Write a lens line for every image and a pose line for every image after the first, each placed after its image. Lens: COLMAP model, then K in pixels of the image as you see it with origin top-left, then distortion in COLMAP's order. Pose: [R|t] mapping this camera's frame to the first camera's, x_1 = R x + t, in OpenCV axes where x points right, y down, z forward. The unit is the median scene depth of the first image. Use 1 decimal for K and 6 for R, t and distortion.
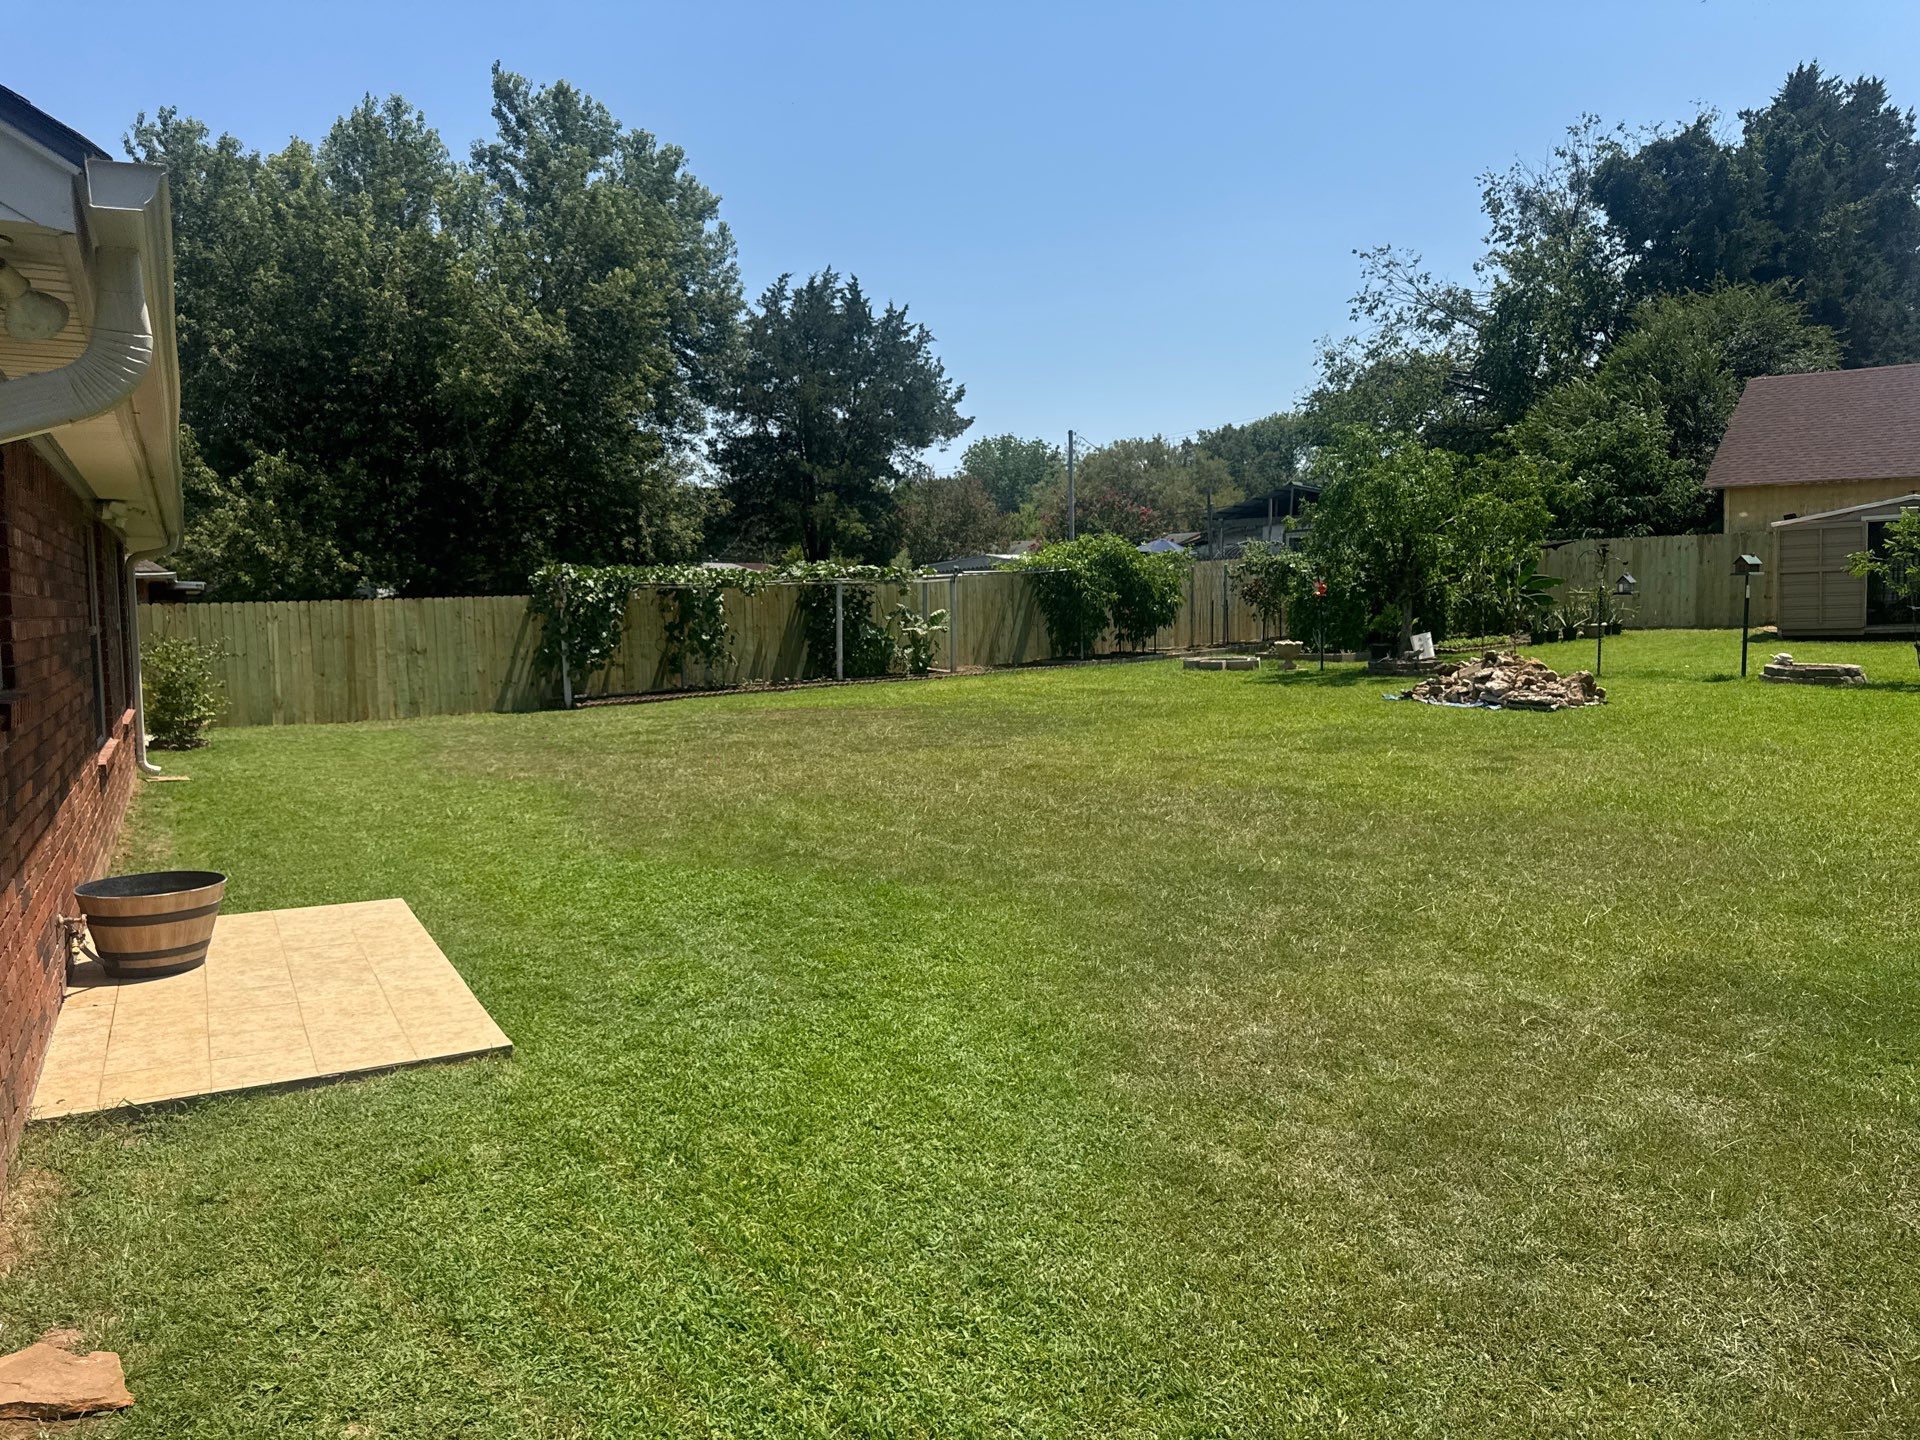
lens RADIAL K [[1353.8, 0, 960.0], [0, 1353.8, 720.0], [0, 0, 1]] dist [0.013649, -0.019969]
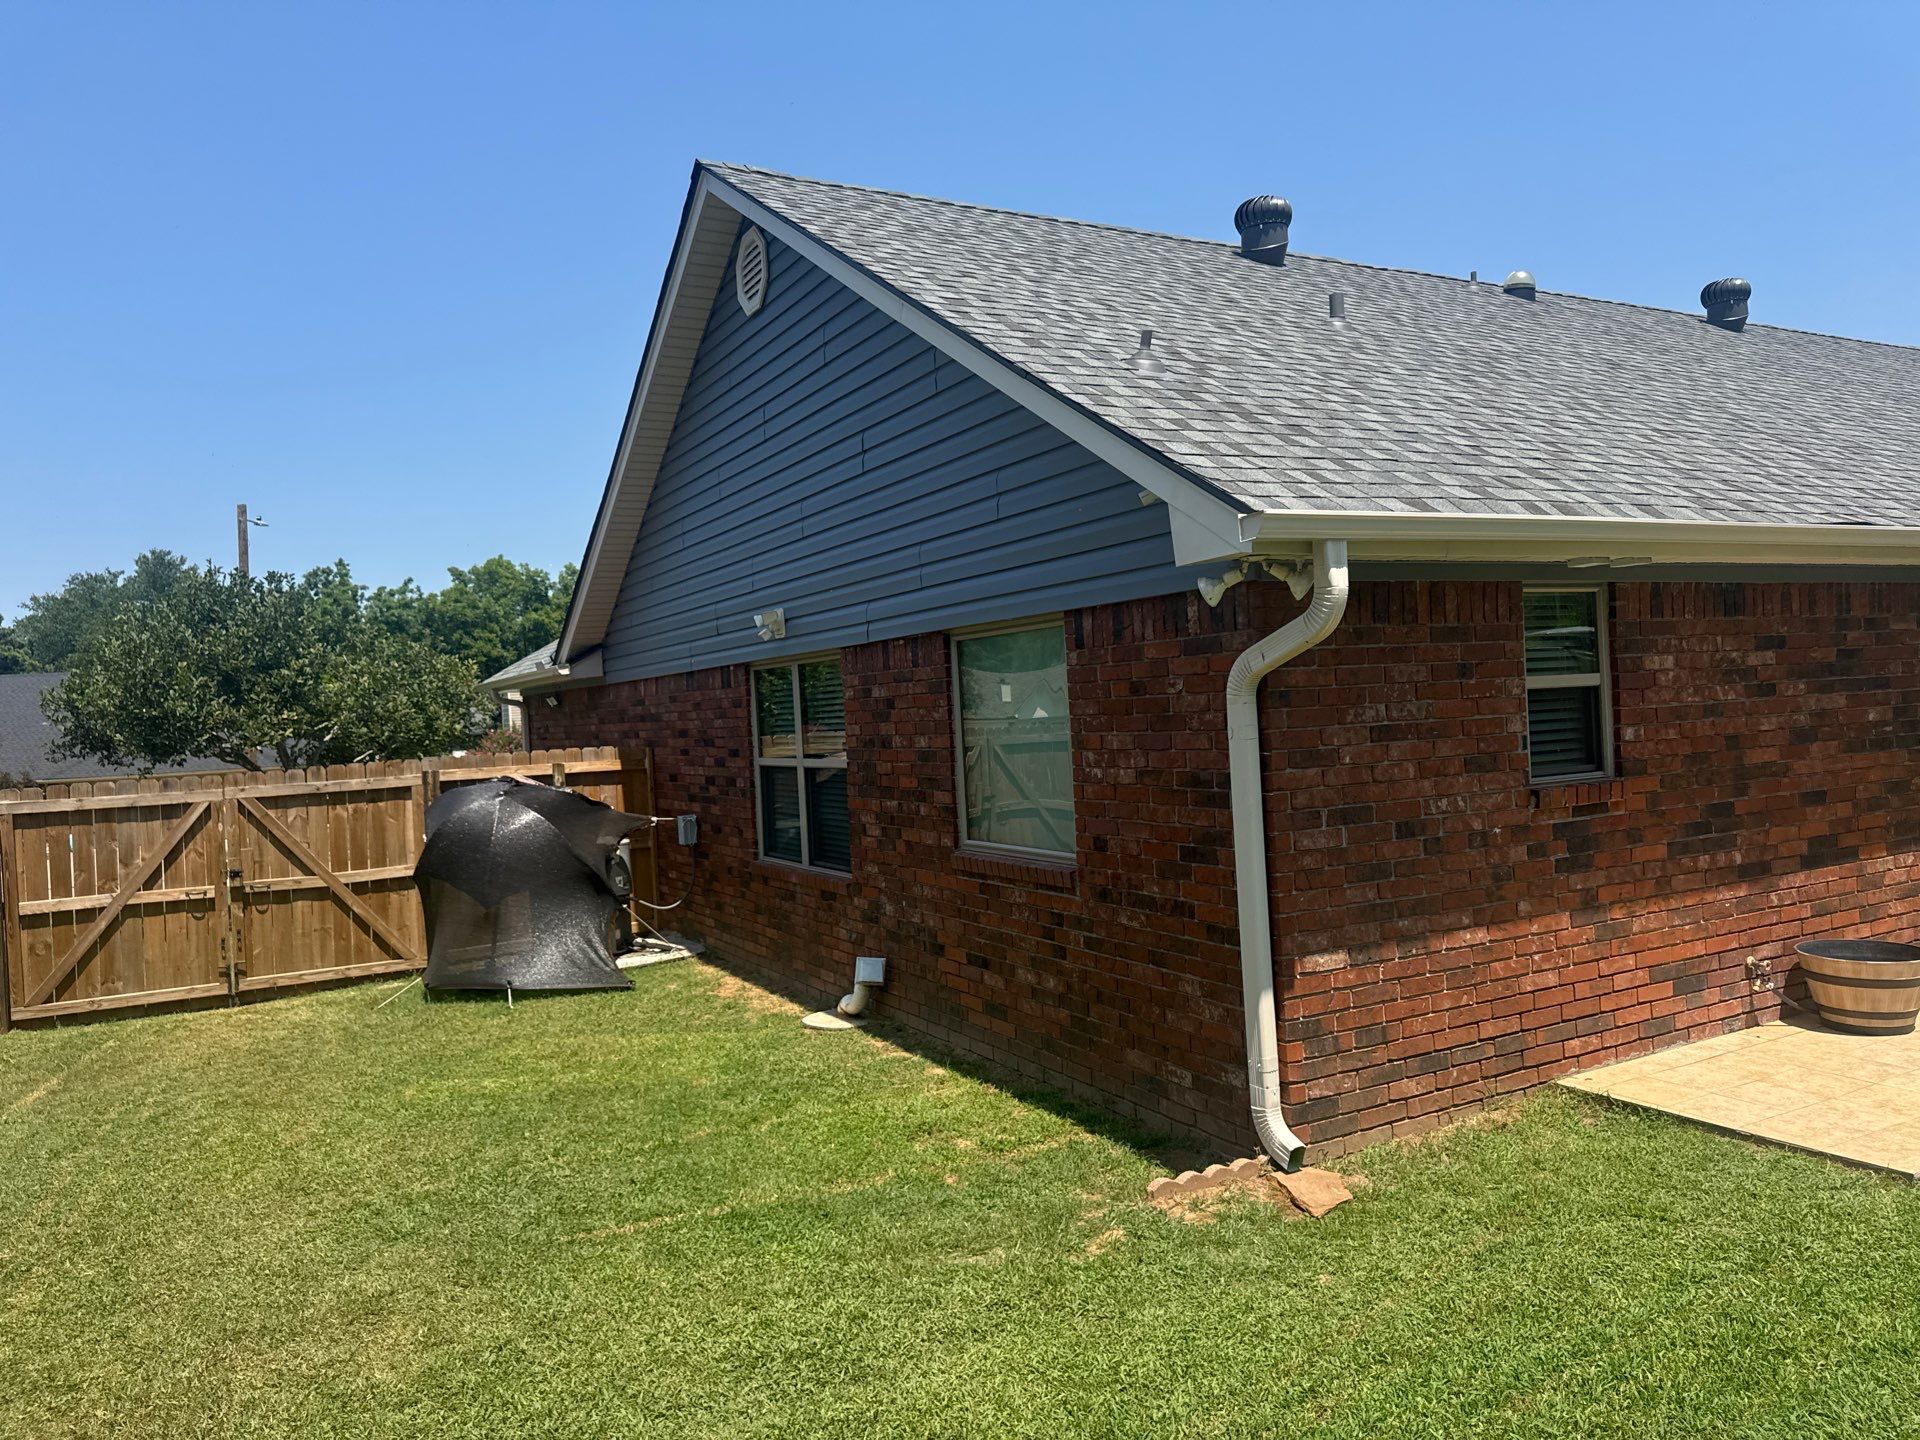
lens RADIAL K [[1345.0, 0, 973.2], [0, 1345.0, 697.0], [0, 0, 1]] dist [0.091923, -0.134117]
pose [[-0.006473, 0.004795, -0.999968, 0.665863], [-0.035837, 0.999345, 0.005024, -0.083364], [0.999337, 0.035868, -0.006297, 0.341825]]
